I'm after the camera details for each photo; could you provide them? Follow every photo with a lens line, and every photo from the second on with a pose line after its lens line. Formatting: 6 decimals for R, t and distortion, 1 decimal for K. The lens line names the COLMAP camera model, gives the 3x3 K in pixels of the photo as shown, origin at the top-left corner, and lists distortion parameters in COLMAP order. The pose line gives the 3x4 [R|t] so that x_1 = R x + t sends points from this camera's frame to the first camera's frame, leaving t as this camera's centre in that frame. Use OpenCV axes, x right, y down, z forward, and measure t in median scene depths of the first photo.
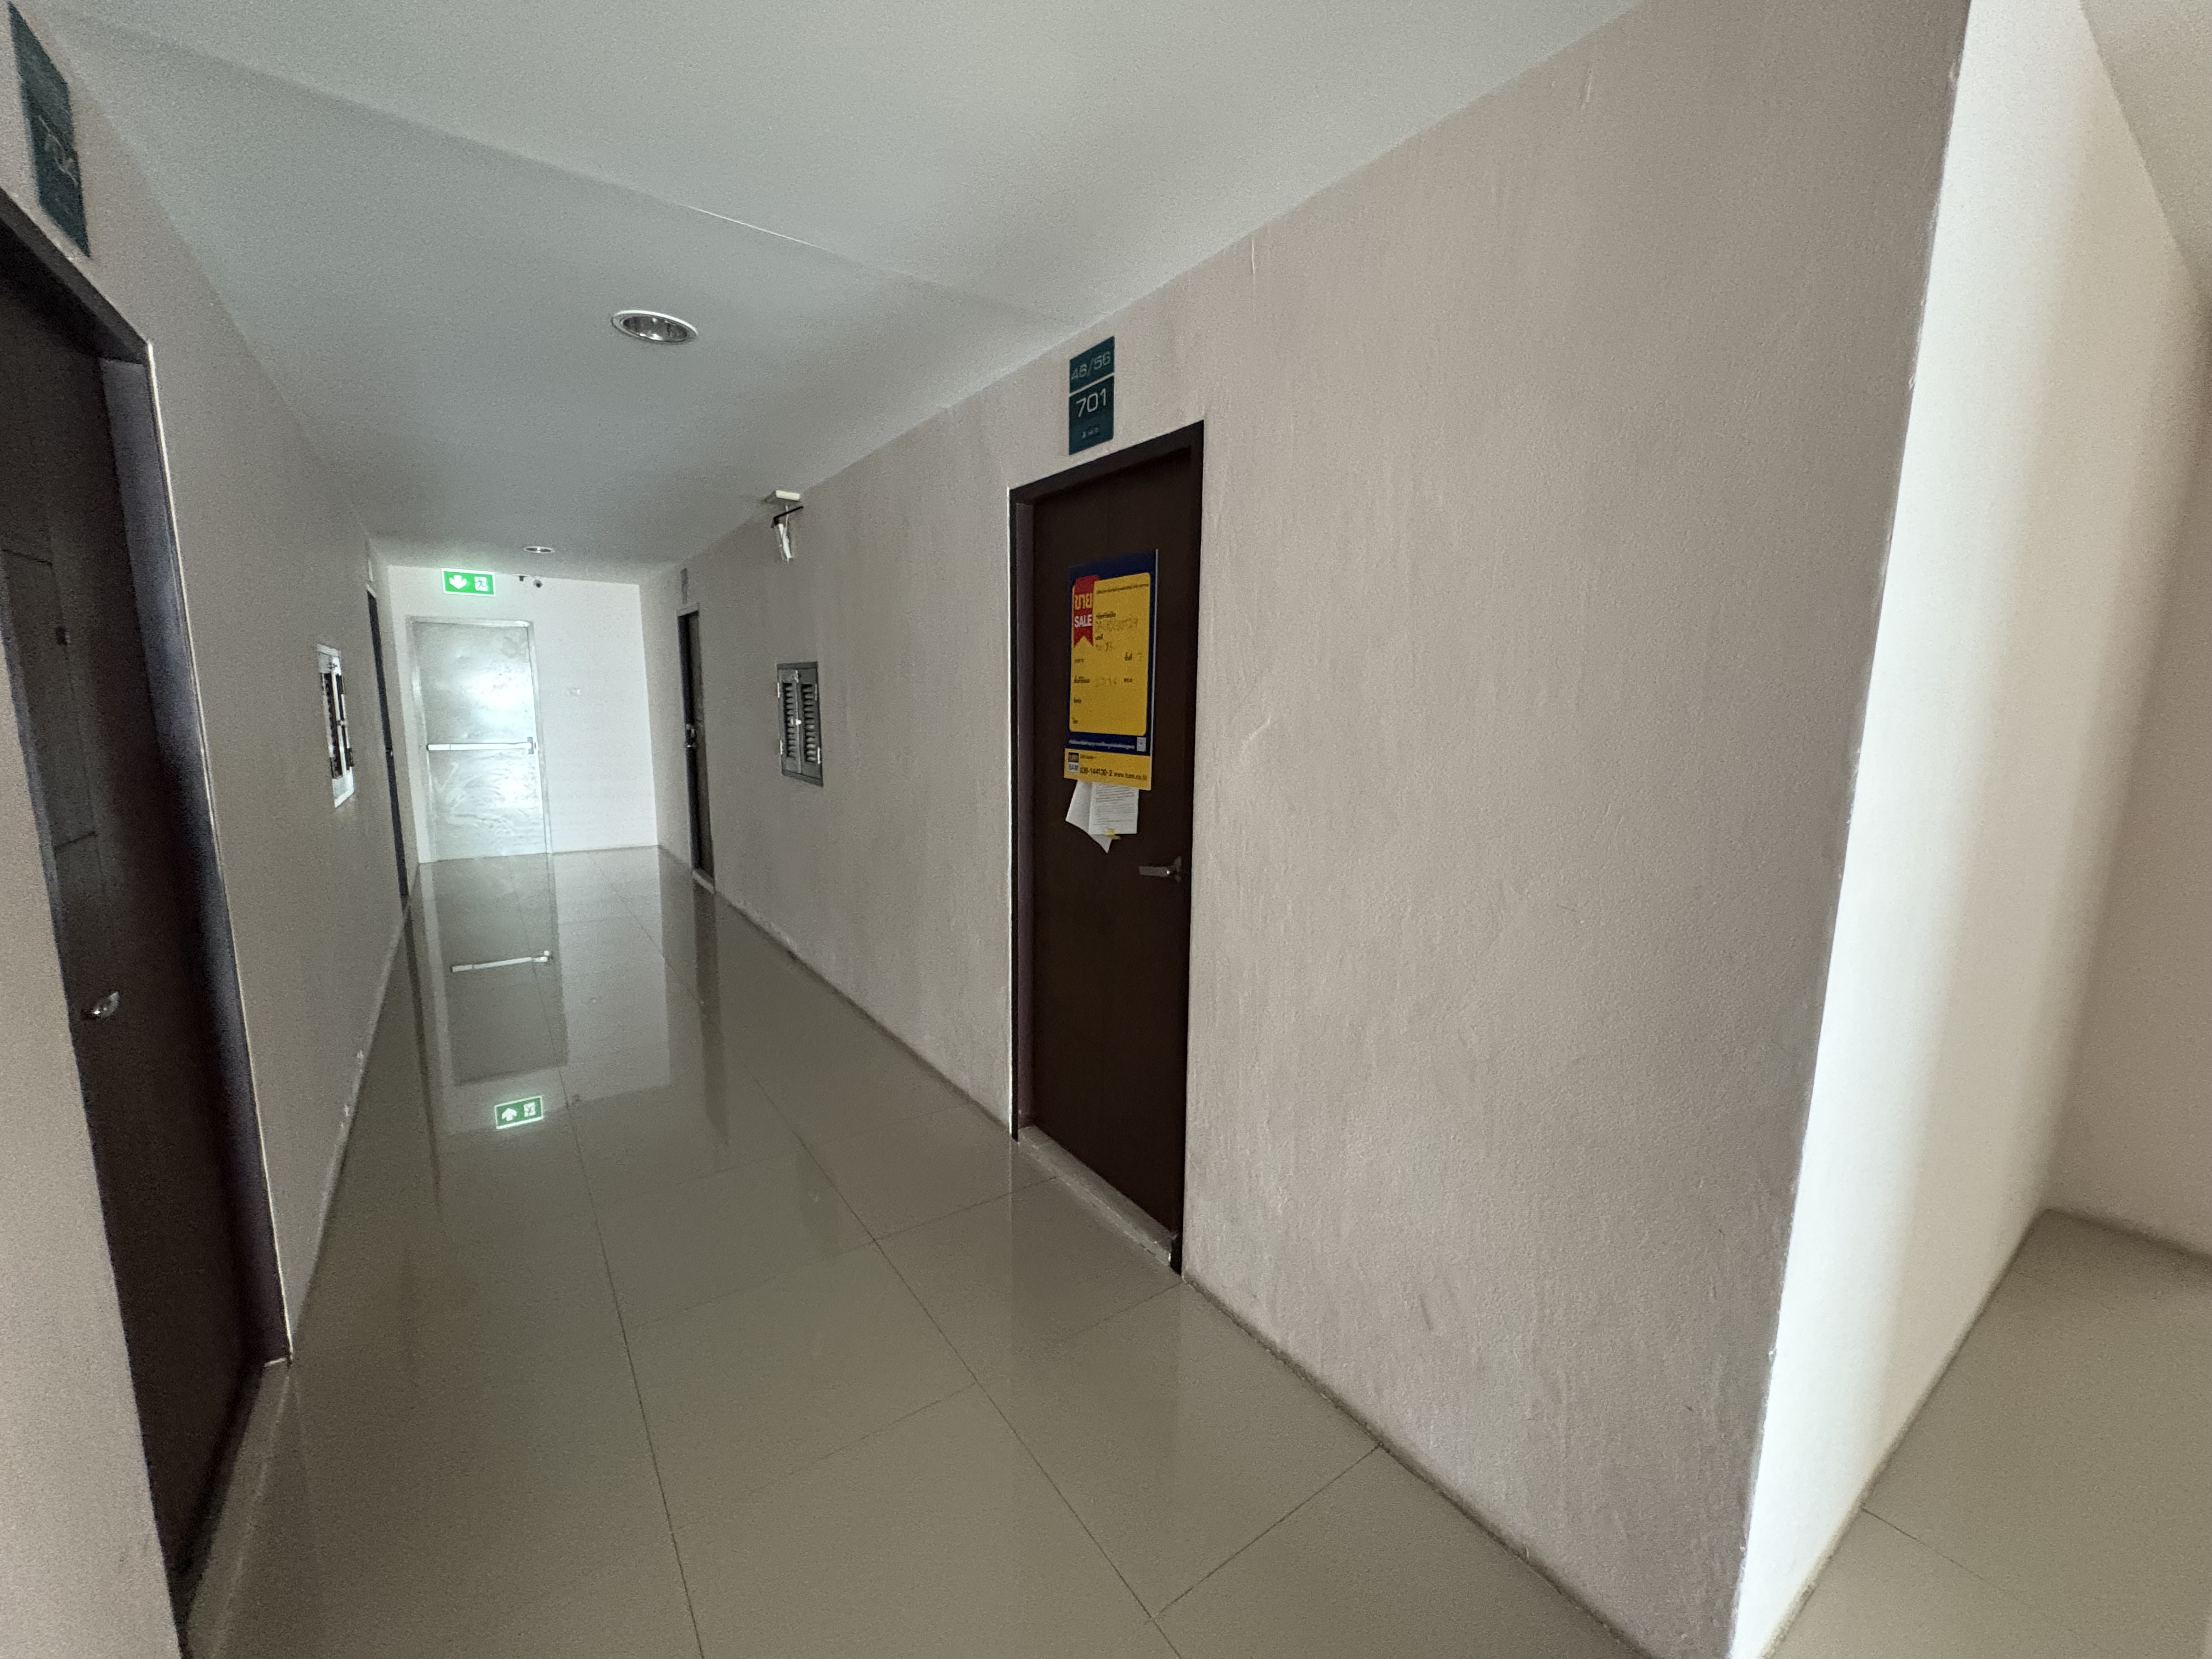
lens RADIAL K [[880.9, 0, 1106.2], [0, 880.9, 828.3], [0, 0, 1]] dist [-0.001641, -0.000232]
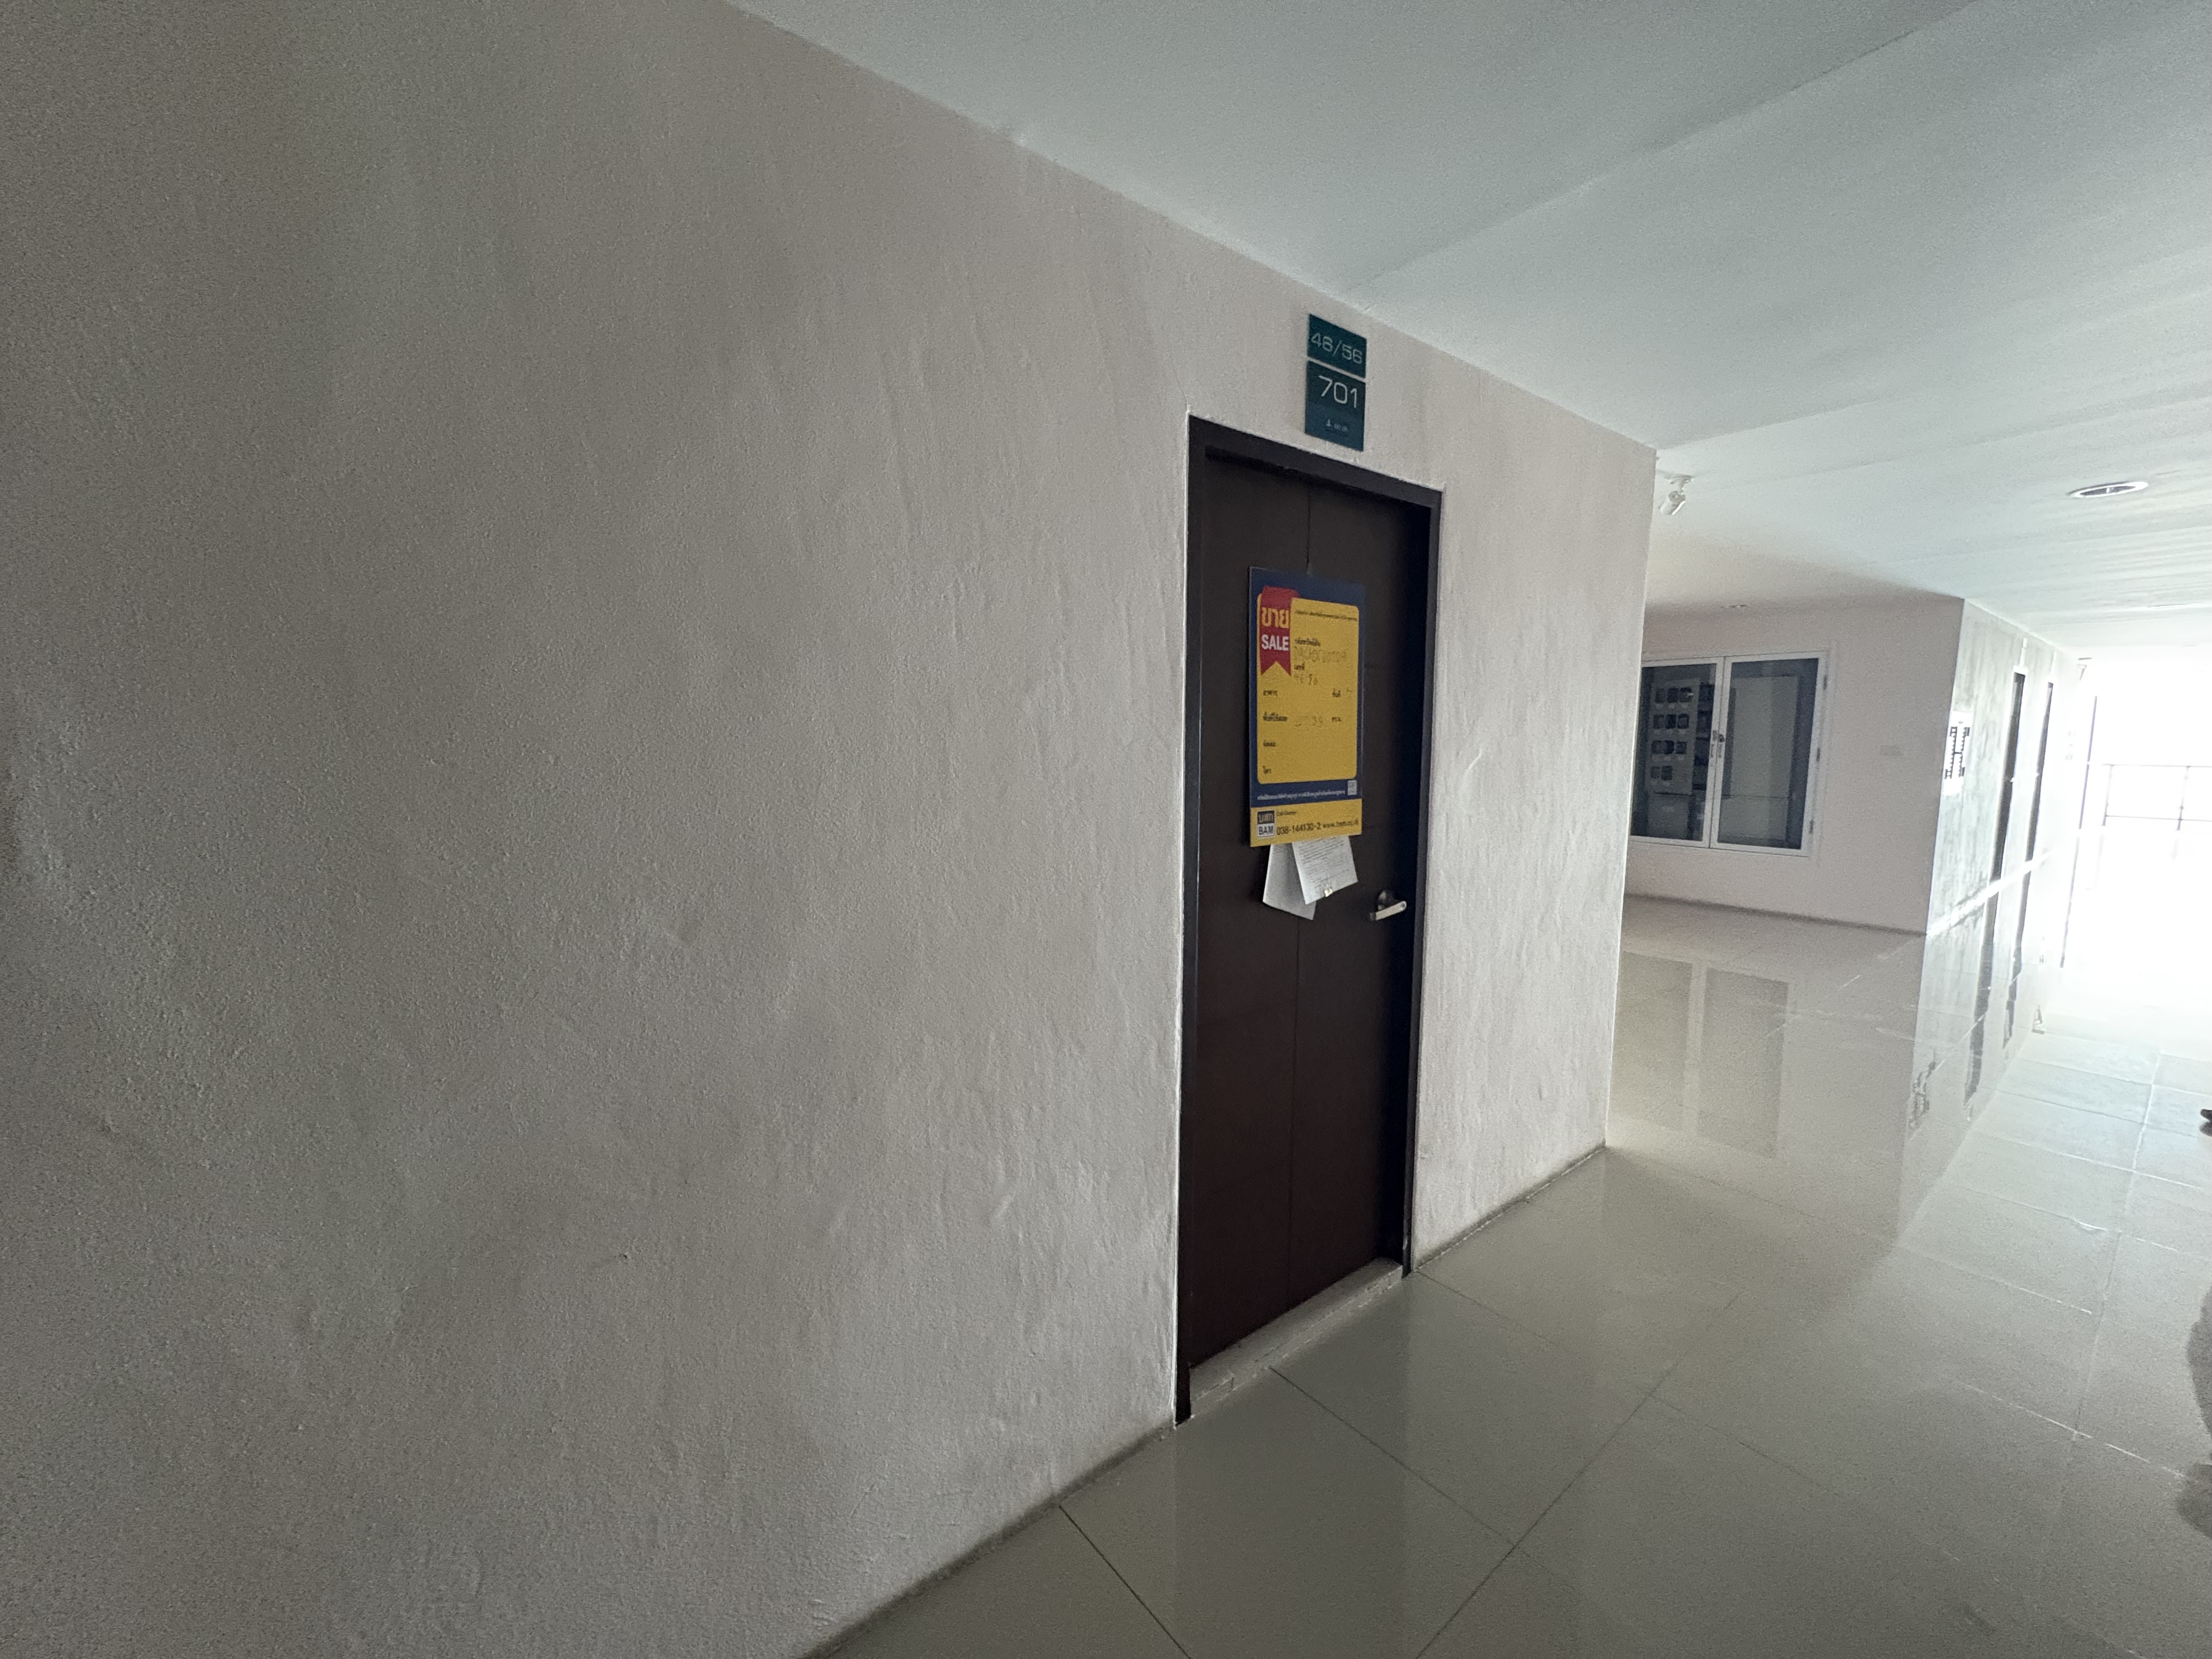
lens RADIAL K [[880.9, 0, 1109.1], [0, 880.9, 835.5], [0, 0, 1]] dist [-0.001641, -0.000232]
pose [[-0.038592, -0.127199, 0.991126, -0.845070], [0.150492, 0.979812, 0.131606, -0.198020], [-0.987858, 0.154235, -0.018670, 1.220774]]
